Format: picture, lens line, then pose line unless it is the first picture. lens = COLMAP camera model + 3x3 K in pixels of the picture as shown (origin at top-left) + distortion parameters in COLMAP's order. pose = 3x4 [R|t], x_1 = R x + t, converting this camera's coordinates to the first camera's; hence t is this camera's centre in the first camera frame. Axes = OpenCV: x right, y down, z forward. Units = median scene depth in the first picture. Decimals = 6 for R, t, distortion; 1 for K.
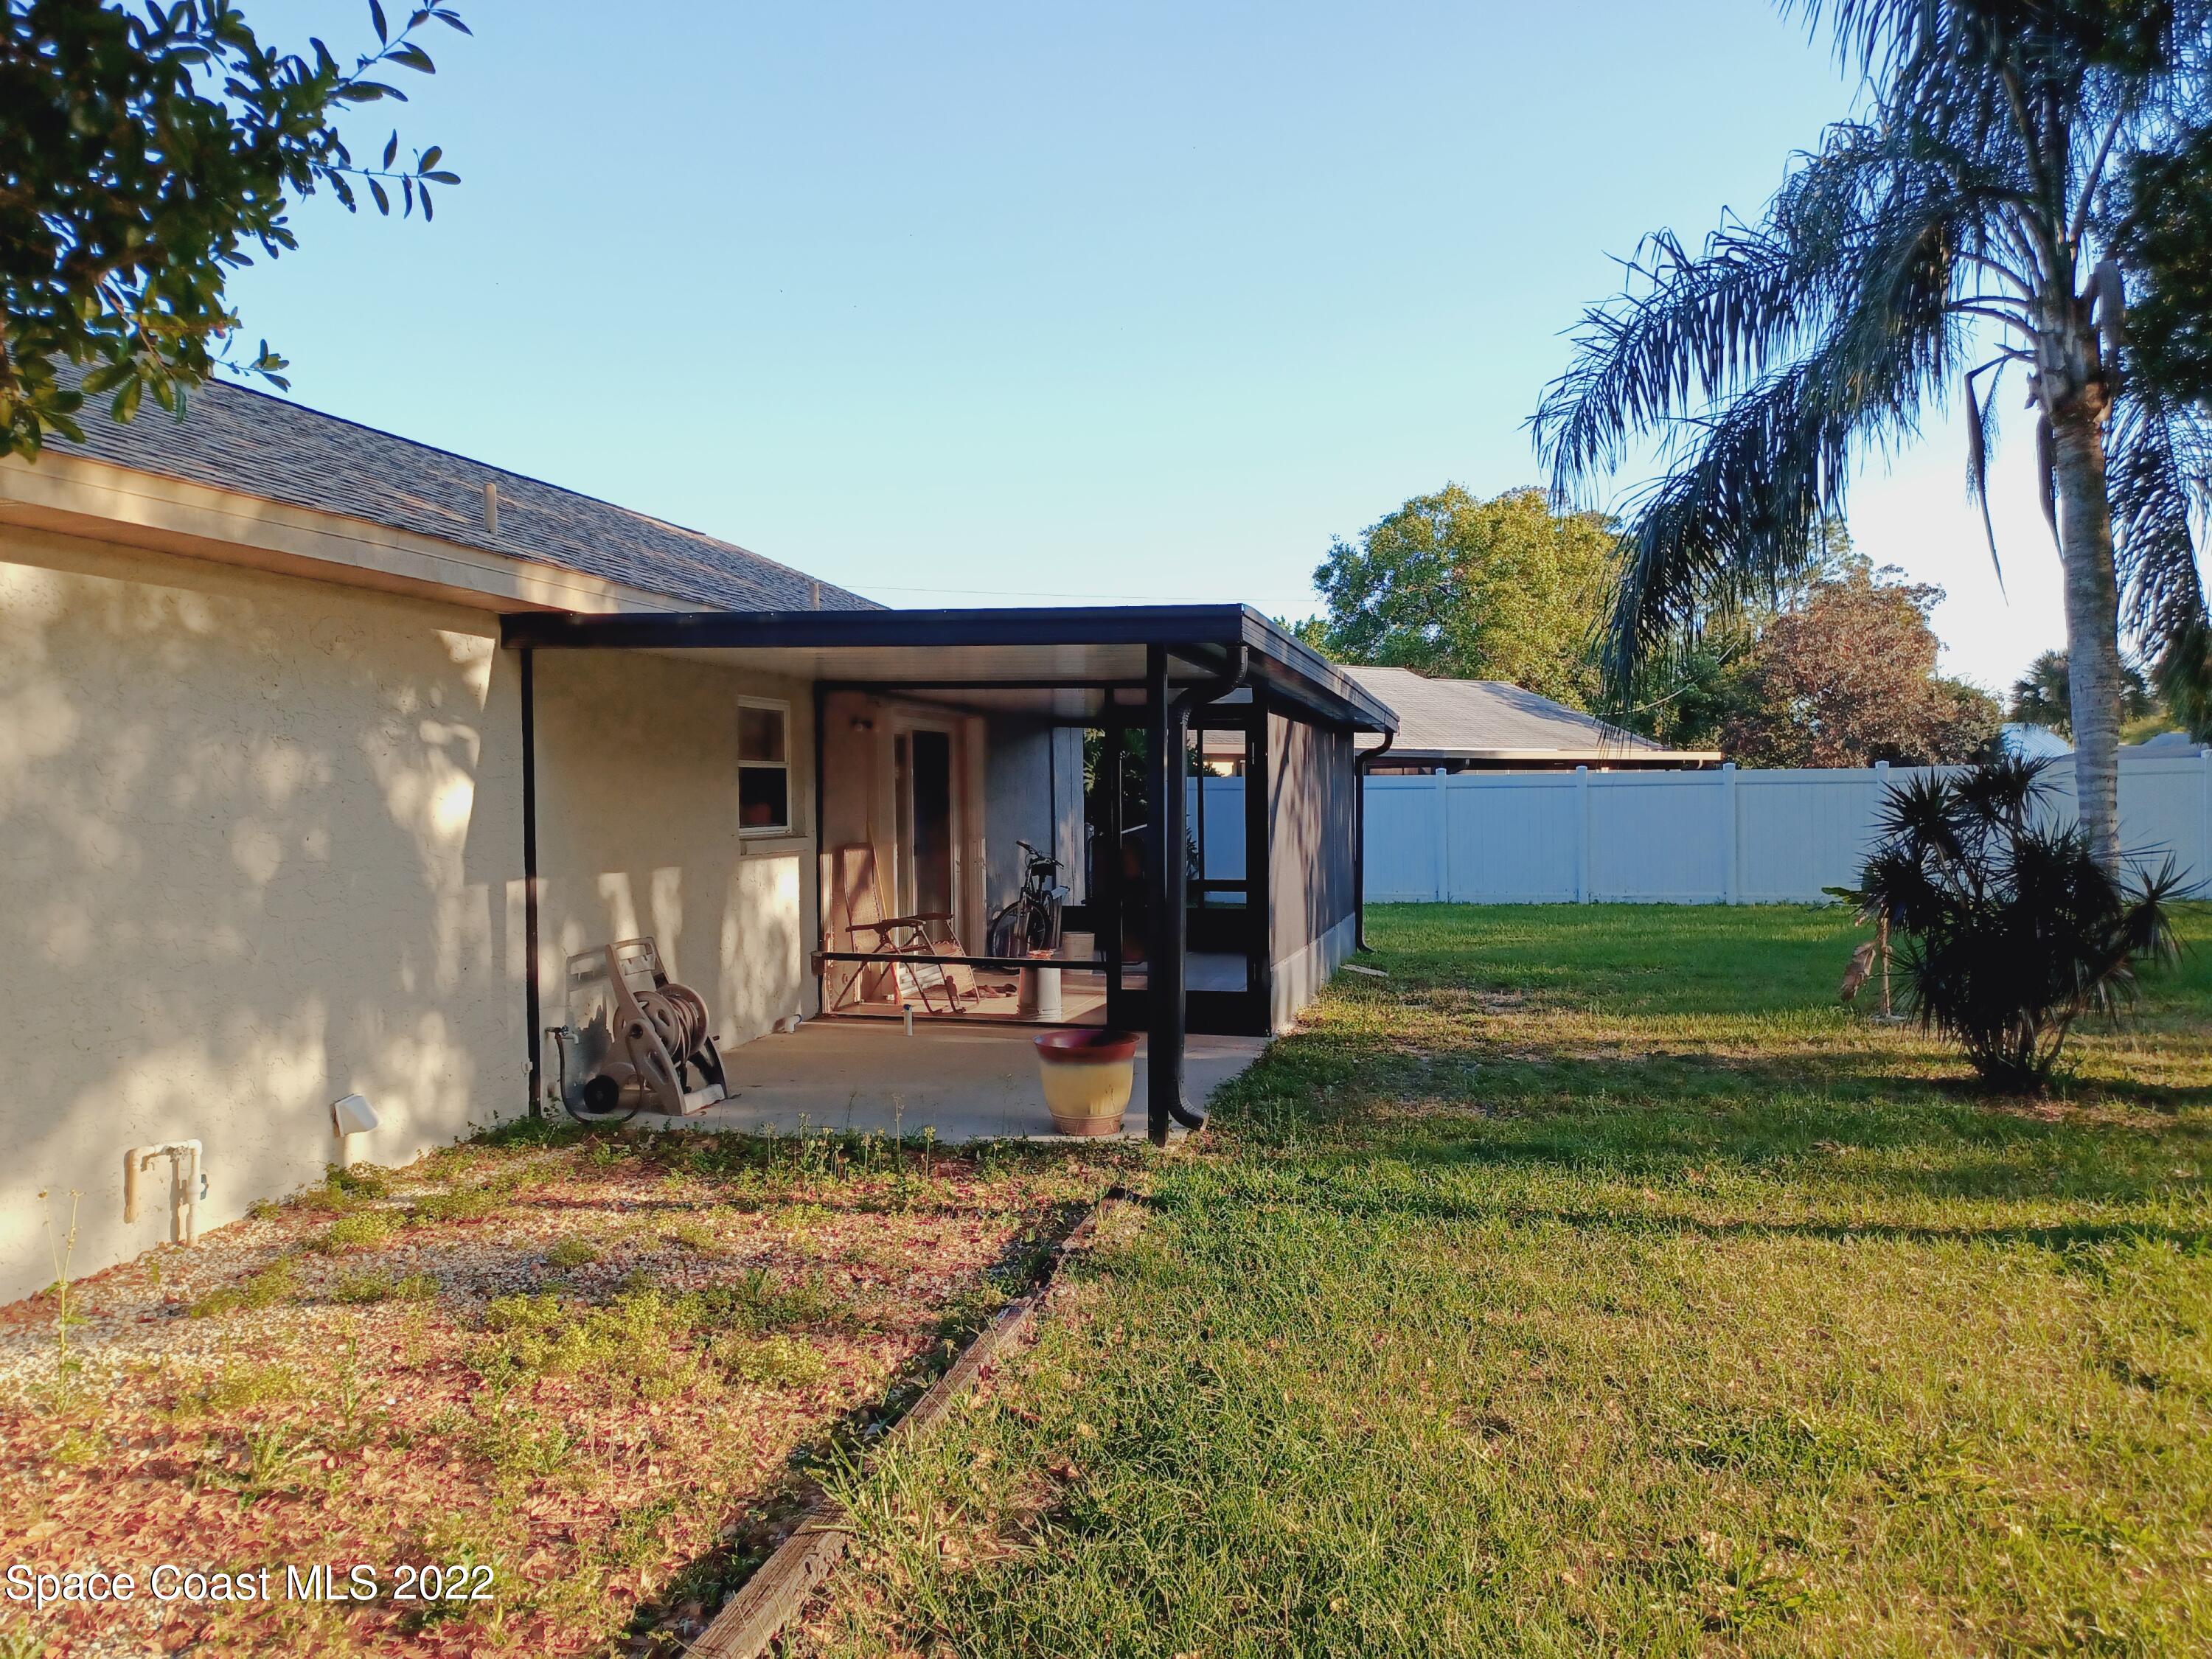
lens RADIAL K [[1641.2, 0, 1099.5], [0, 1641.2, 814.0], [0, 0, 1]] dist [0.035952, -0.000184]
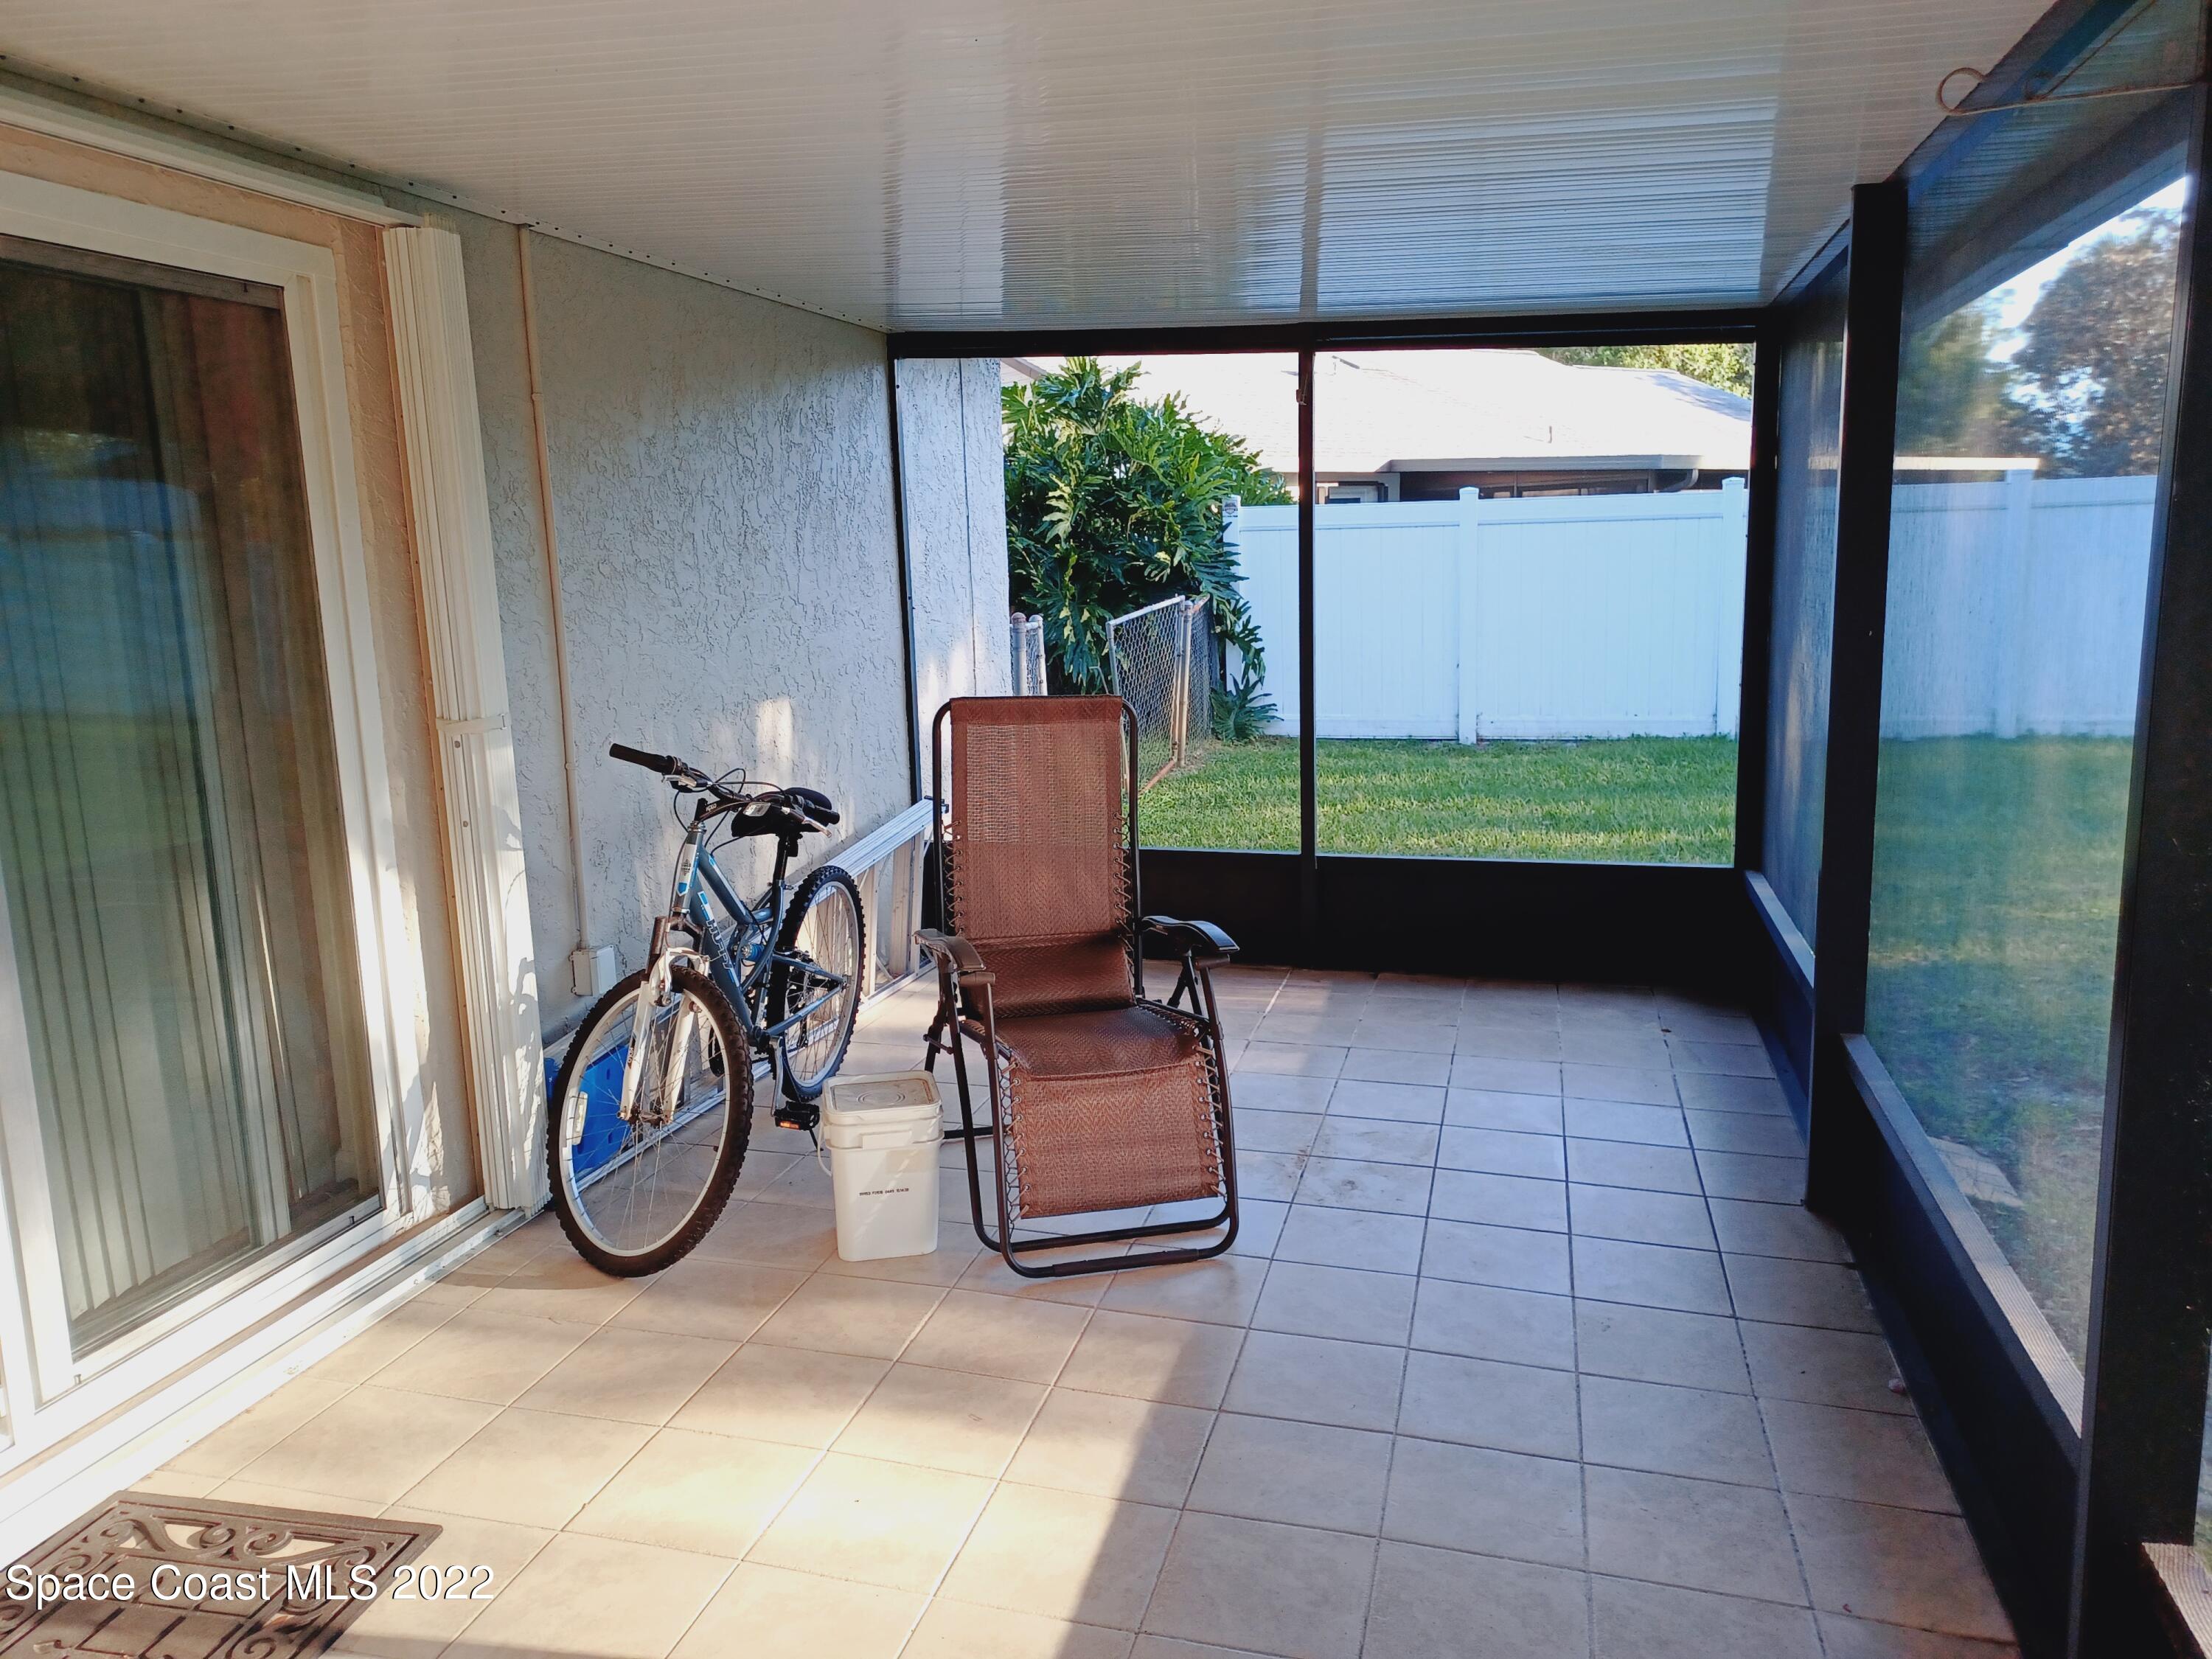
lens RADIAL K [[1641.2, 0, 1099.5], [0, 1641.2, 814.0], [0, 0, 1]] dist [0.035952, -0.000184]
pose [[0.999803, -0.010041, -0.017094, 0.032198], [0.012576, 0.987779, 0.155352, -0.012383], [0.015325, -0.155536, 0.987711, 0.935776]]
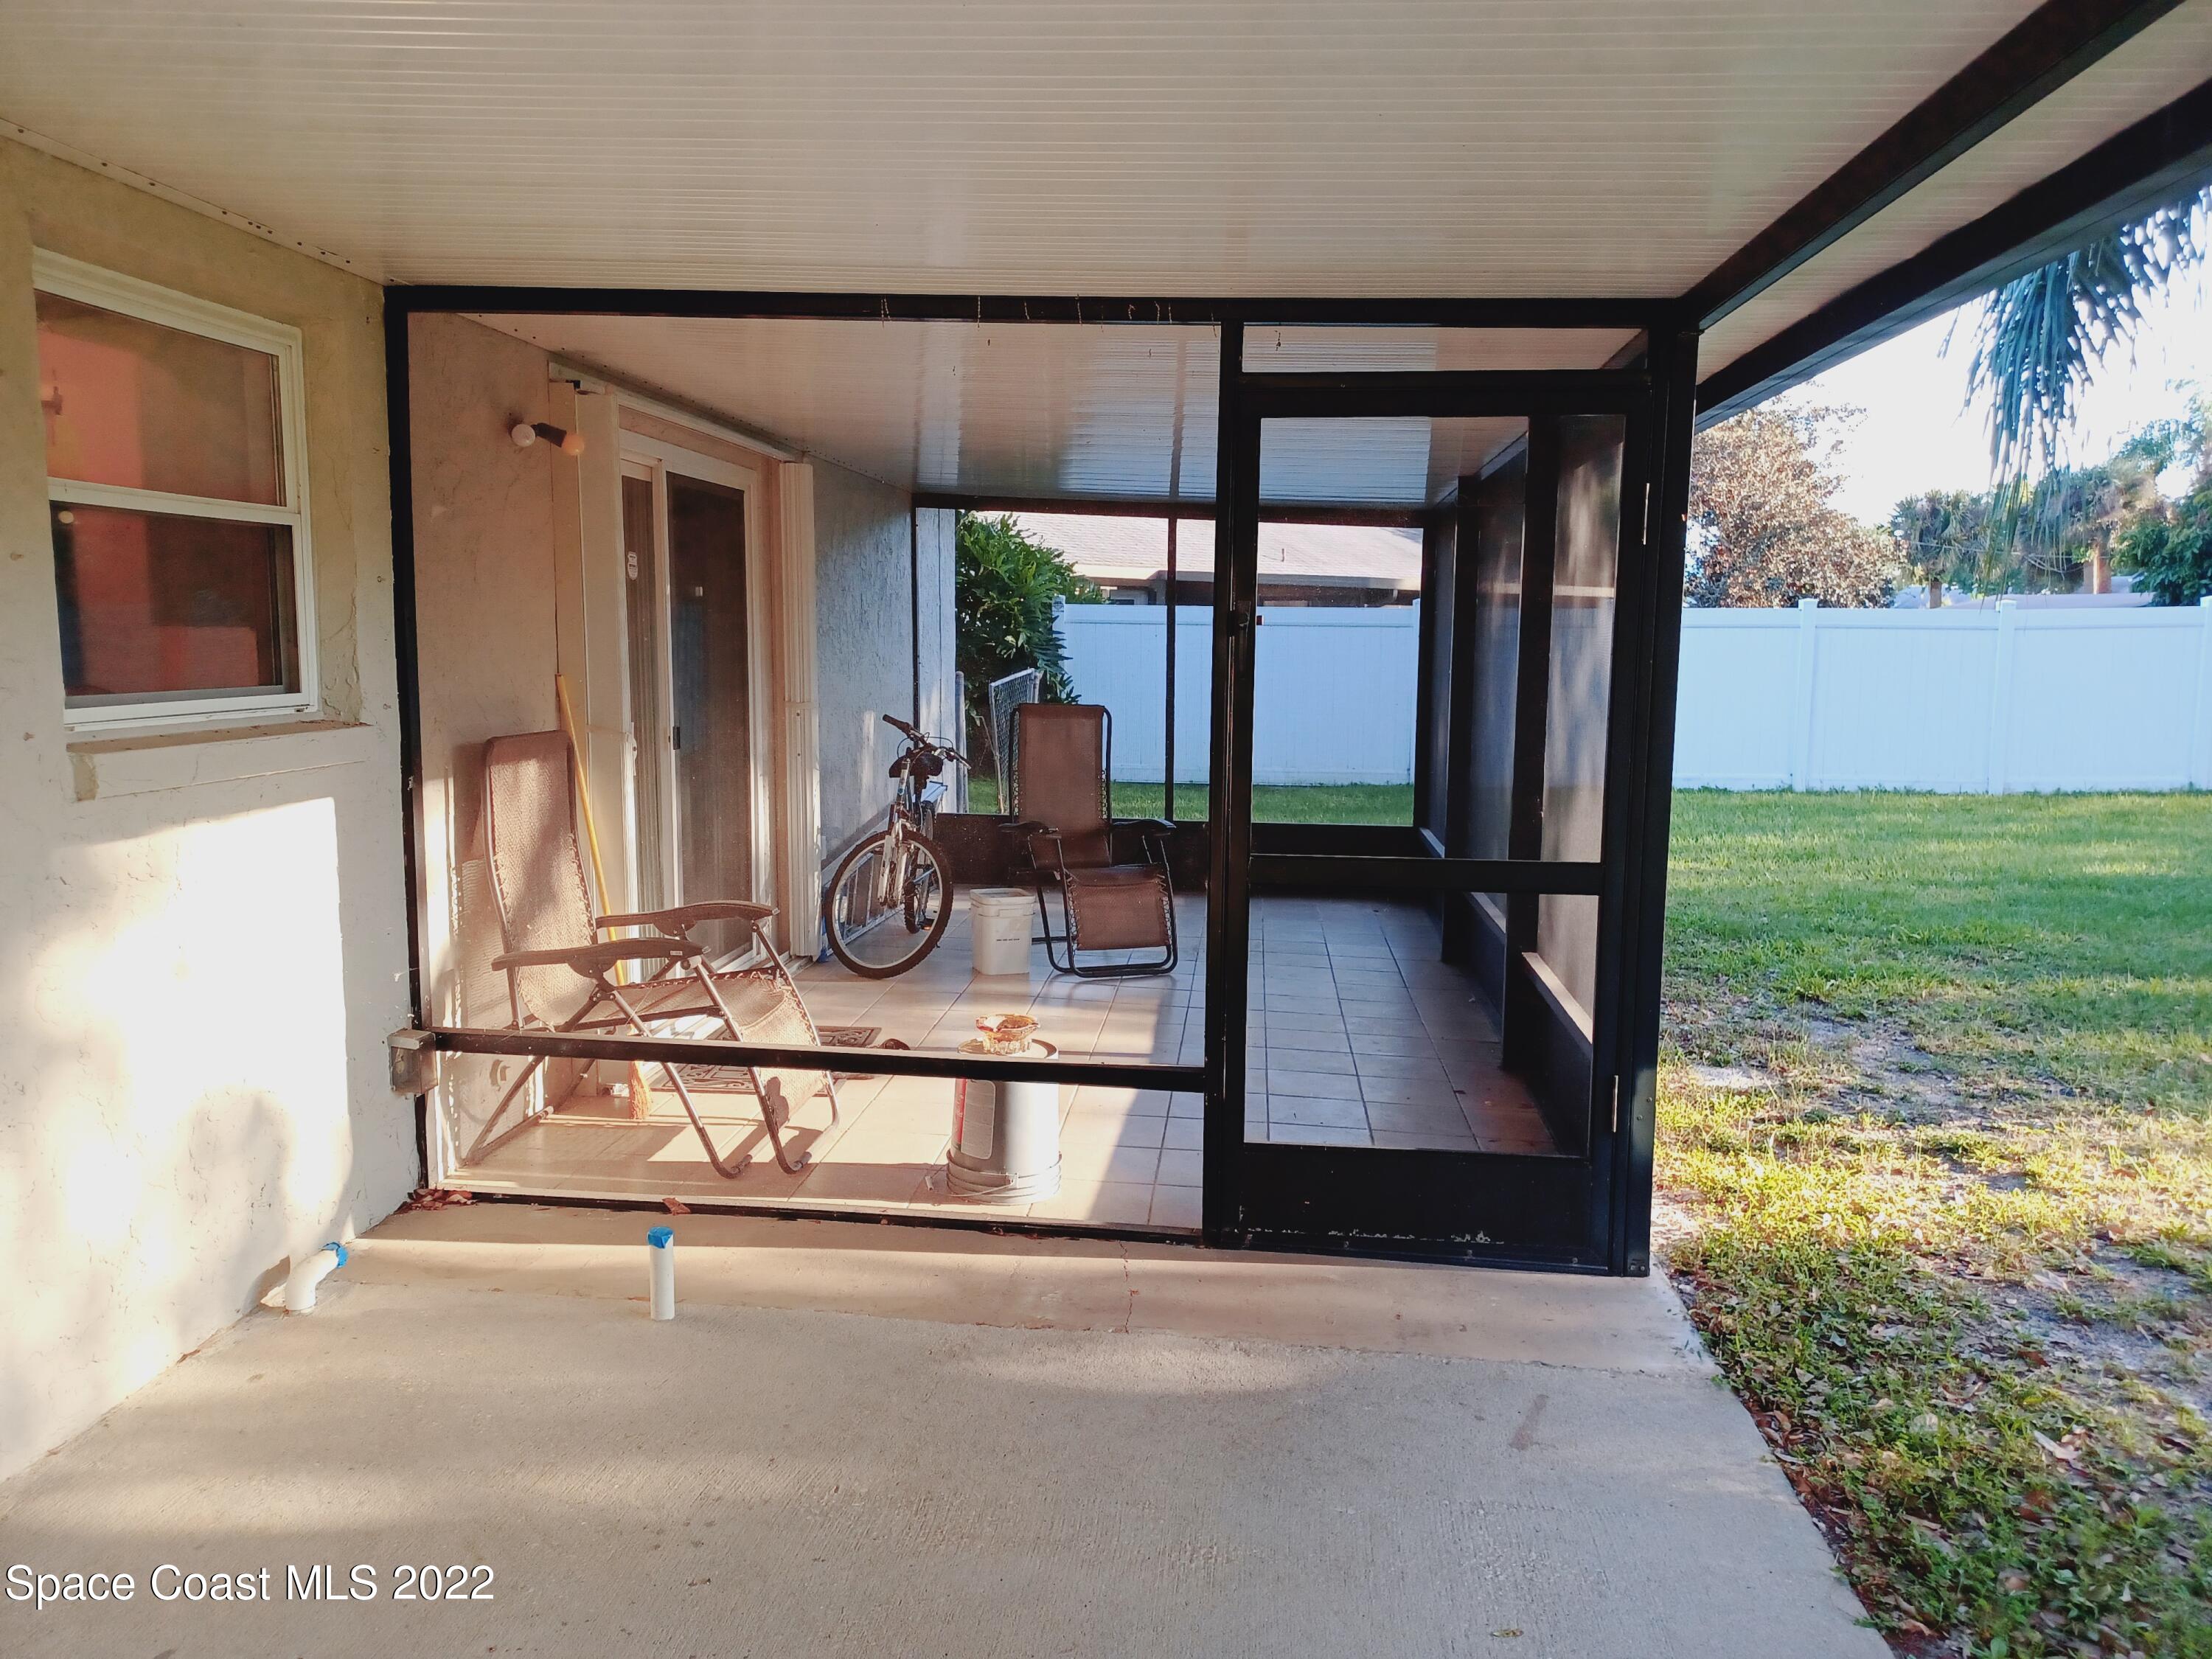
lens RADIAL K [[1620.5, 0, 1106.0], [0, 1620.5, 829.5], [0, 0, 1]] dist [0.000931, 0.002085]
pose [[0.988613, 0.004659, 0.150407, -0.071326], [-0.021640, 0.993533, 0.111467, -0.006006], [-0.148915, -0.113452, 0.982320, 0.619134]]
